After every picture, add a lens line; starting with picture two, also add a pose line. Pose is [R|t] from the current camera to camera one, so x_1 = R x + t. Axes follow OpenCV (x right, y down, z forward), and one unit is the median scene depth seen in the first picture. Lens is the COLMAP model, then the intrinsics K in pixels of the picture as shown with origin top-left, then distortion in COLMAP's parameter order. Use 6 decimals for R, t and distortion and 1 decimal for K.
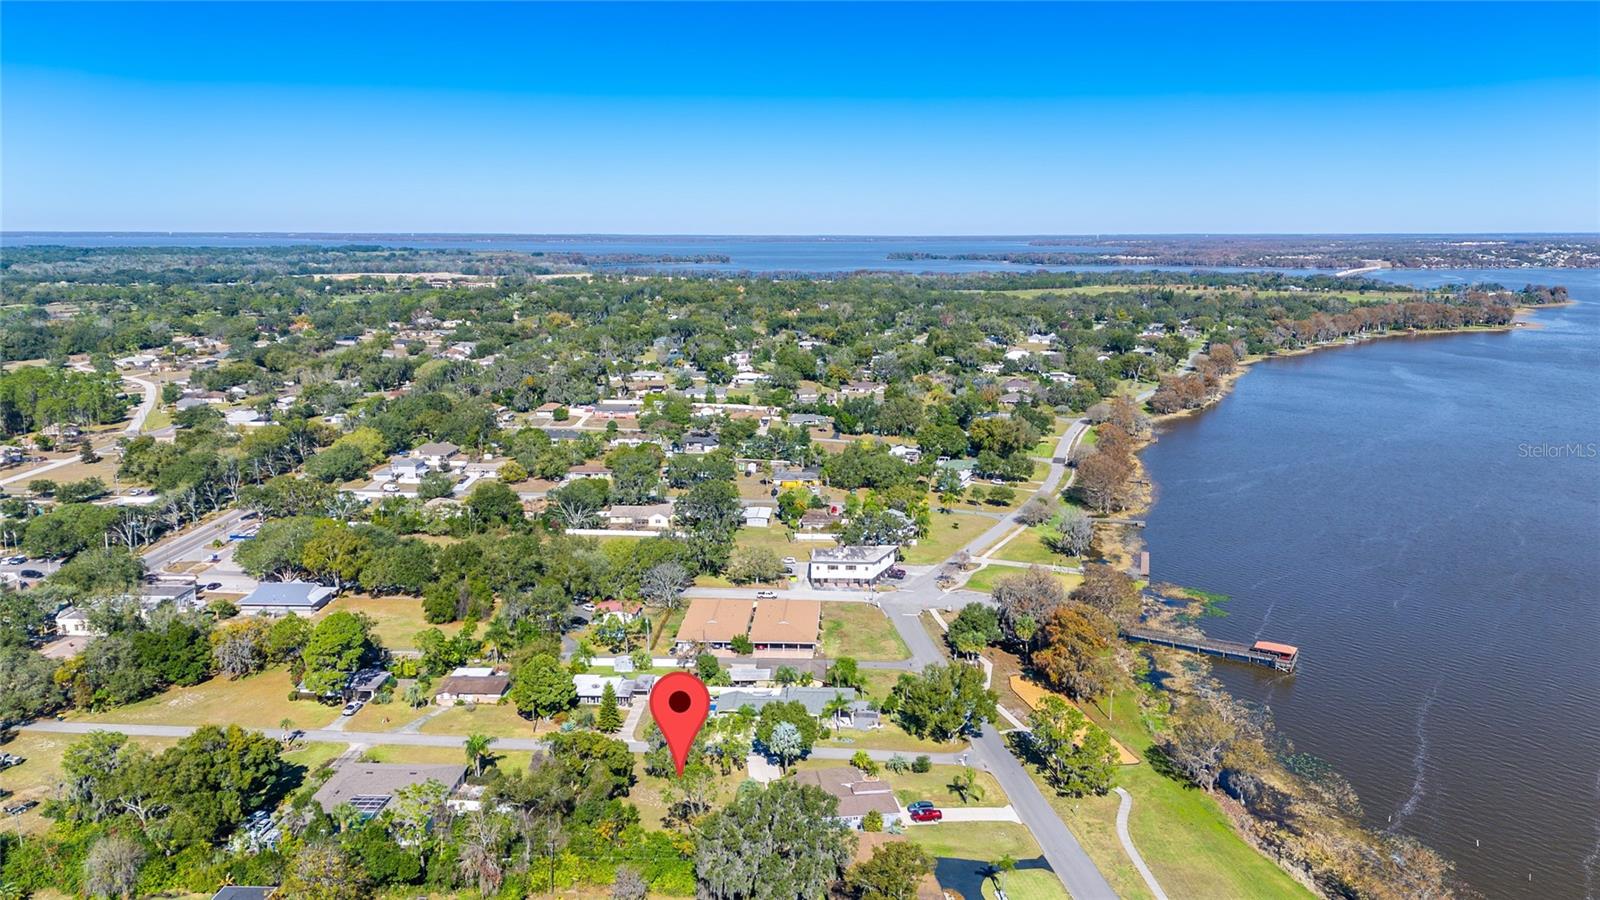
lens RADIAL K [[1168.0, 0, 799.7], [0, 1168.0, 448.5], [0, 0, 1]] dist [0.098108, -0.103435]
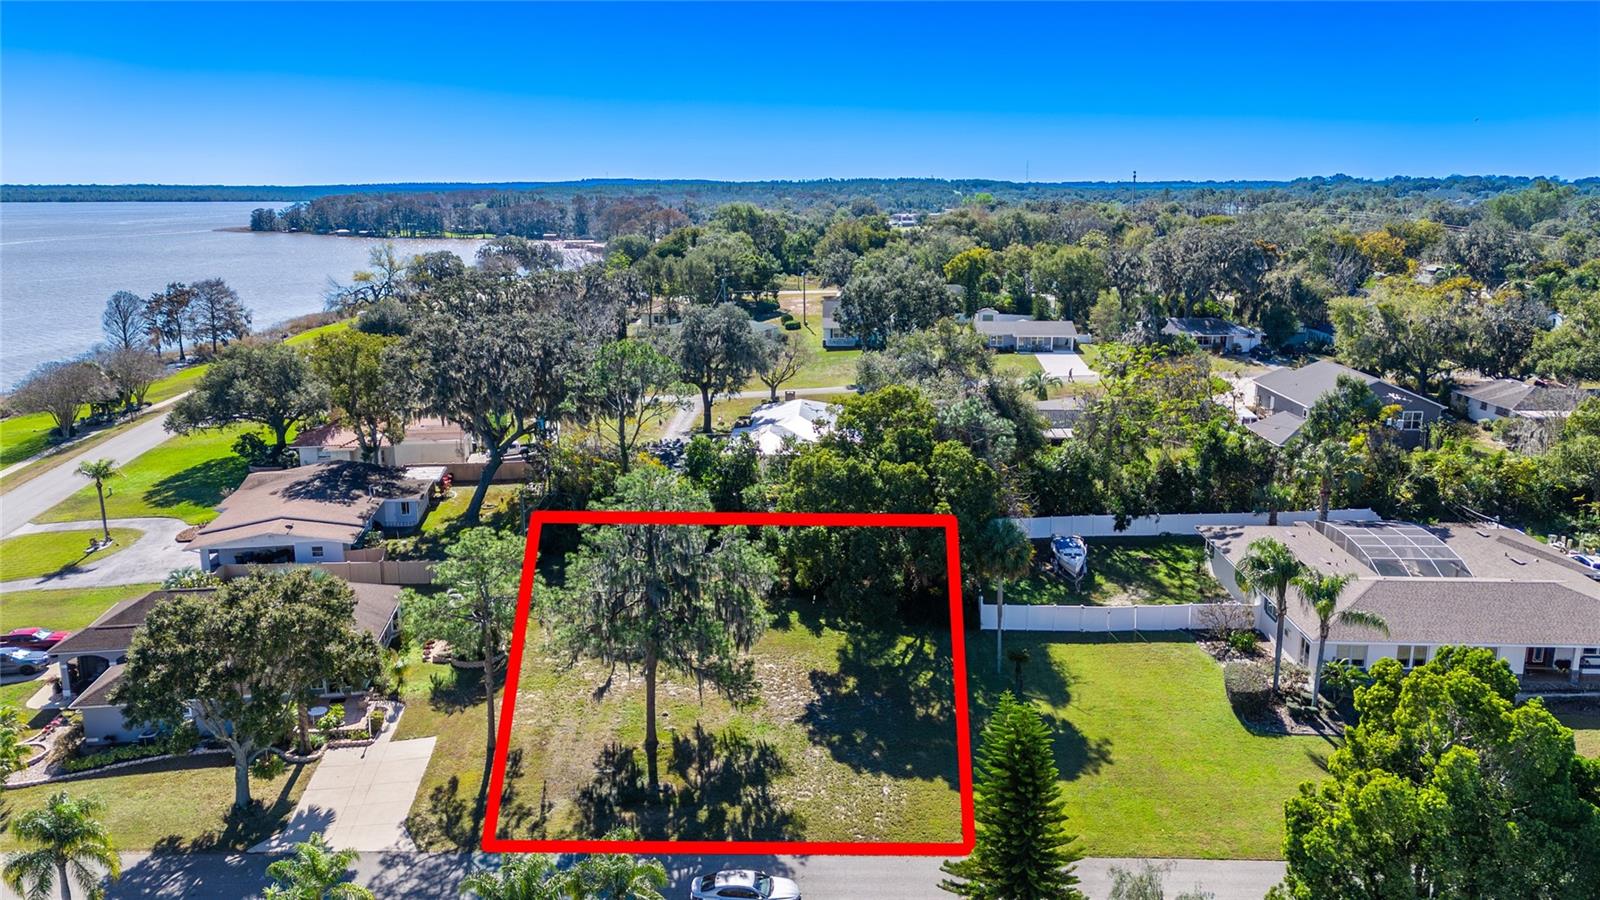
lens RADIAL K [[1170.4, 0, 800.0], [0, 1170.4, 450.0], [0, 0, 1]] dist [0.075058, -0.062652]
pose [[-0.999965, 0.003316, -0.007635, -0.092559], [0.000043, 0.919280, 0.393605, 0.061530], [0.008323, 0.393591, -0.919248, 0.860011]]
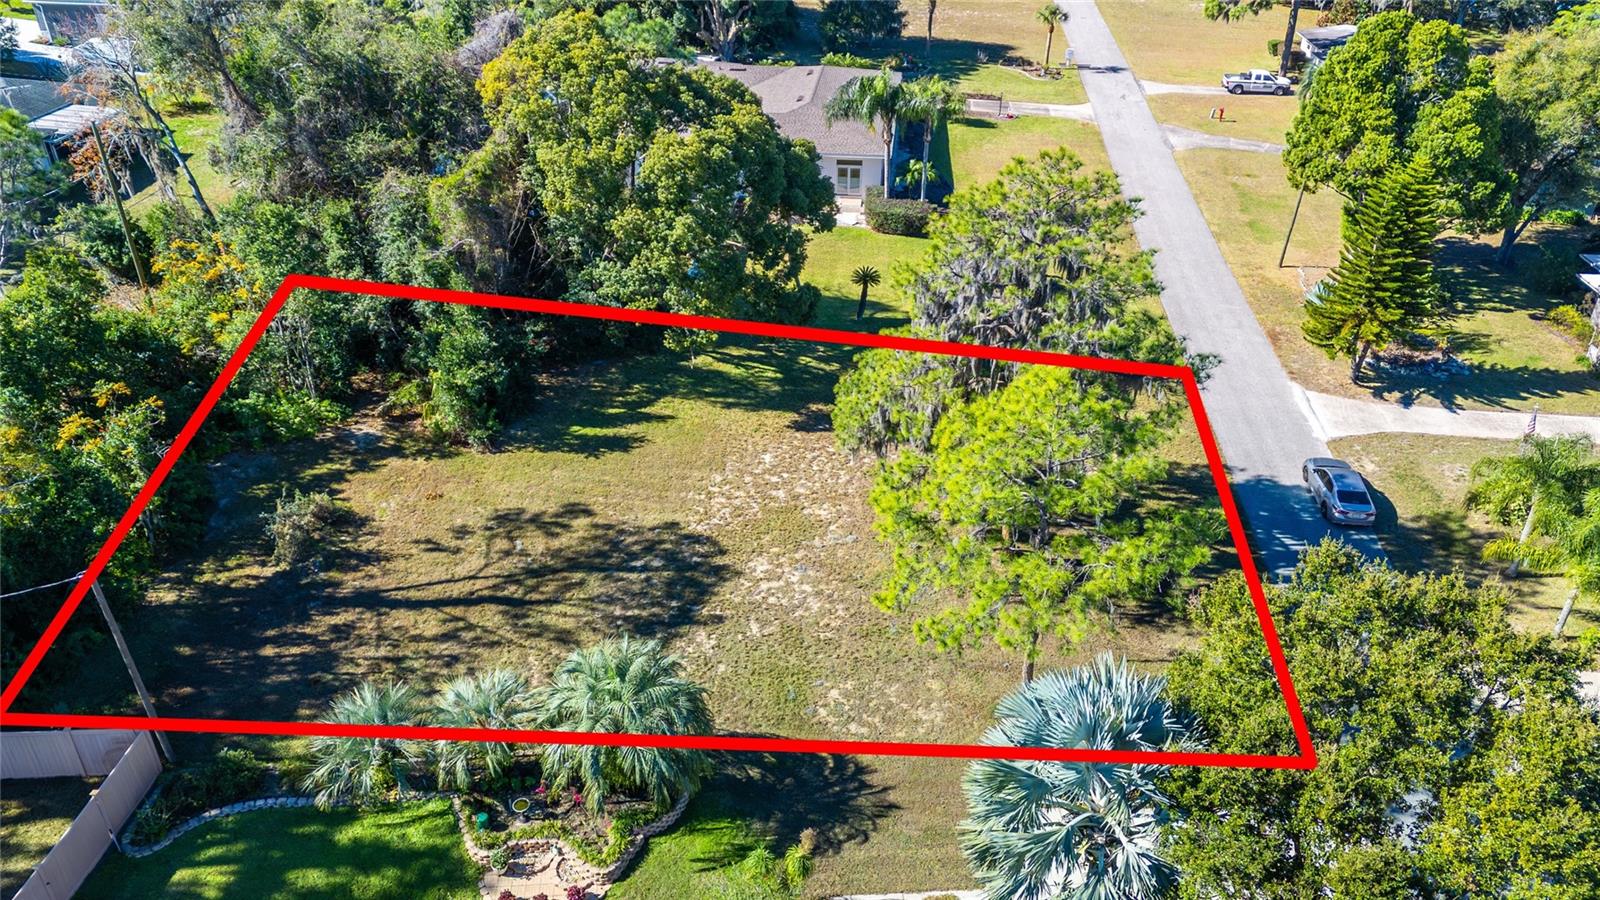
lens RADIAL K [[1179.0, 0, 799.8], [0, 1179.0, 435.7], [0, 0, 1]] dist [0.051152, 0.001686]
pose [[-0.053171, 0.499545, -0.864655, 0.050494], [-0.187407, 0.845502, 0.500004, 0.110962], [0.980842, 0.188628, 0.048662, 0.654060]]
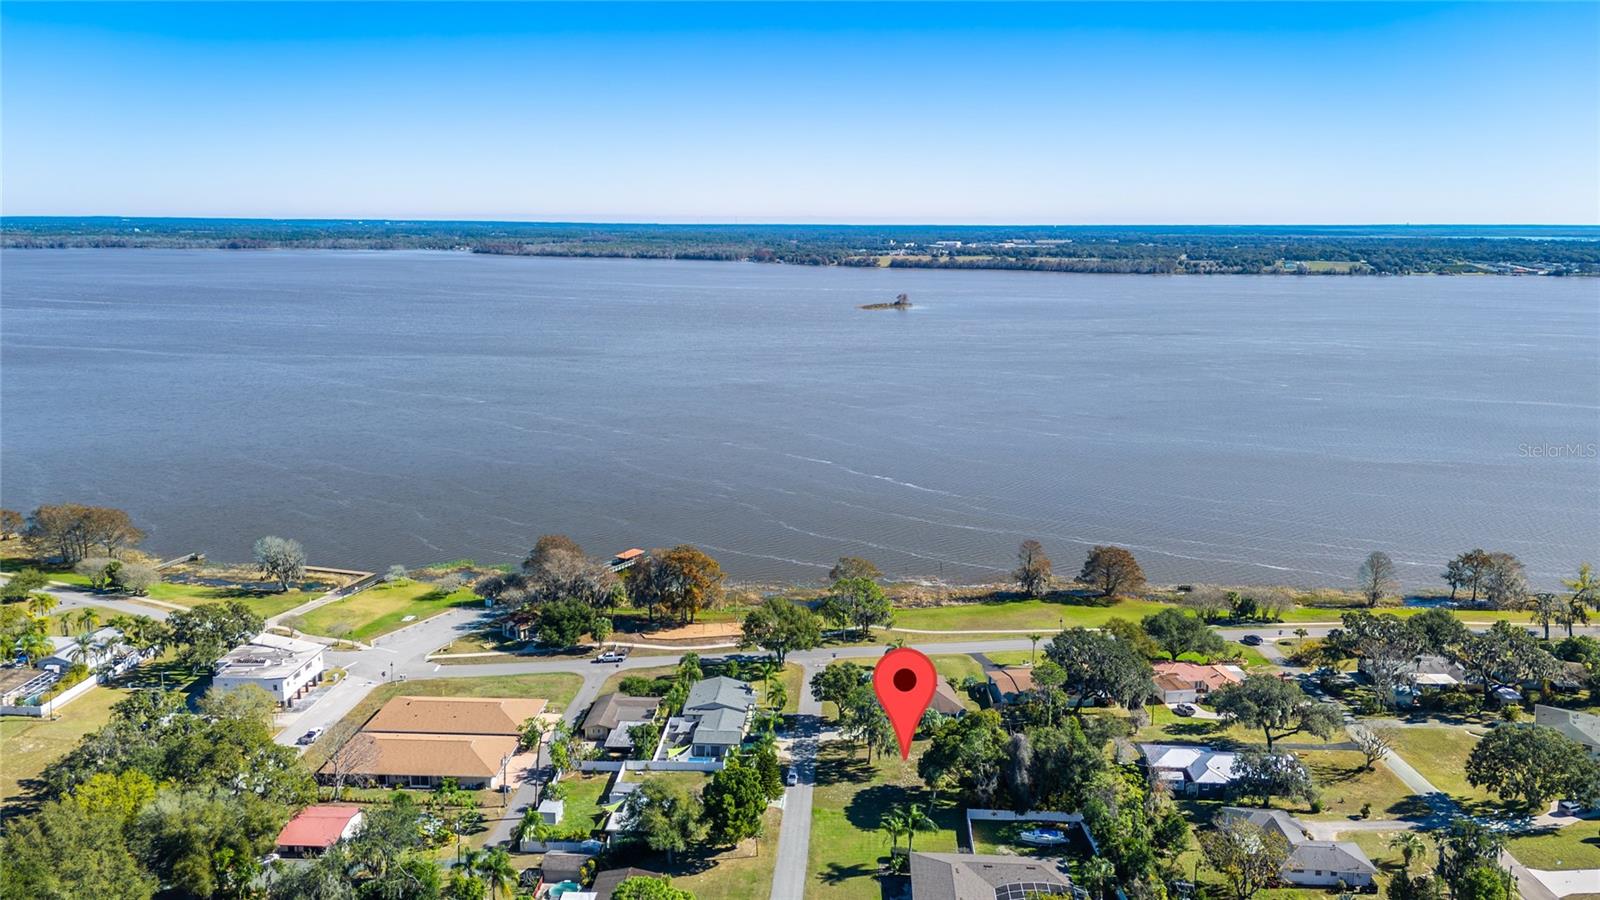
lens RADIAL K [[1168.0, 0, 799.7], [0, 1168.0, 448.5], [0, 0, 1]] dist [0.098108, -0.103435]
pose [[0.009952, -0.192743, 0.981199, -0.717277], [0.178296, 0.965865, 0.187923, -0.128251], [-0.983927, 0.173074, 0.043978, 0.666729]]
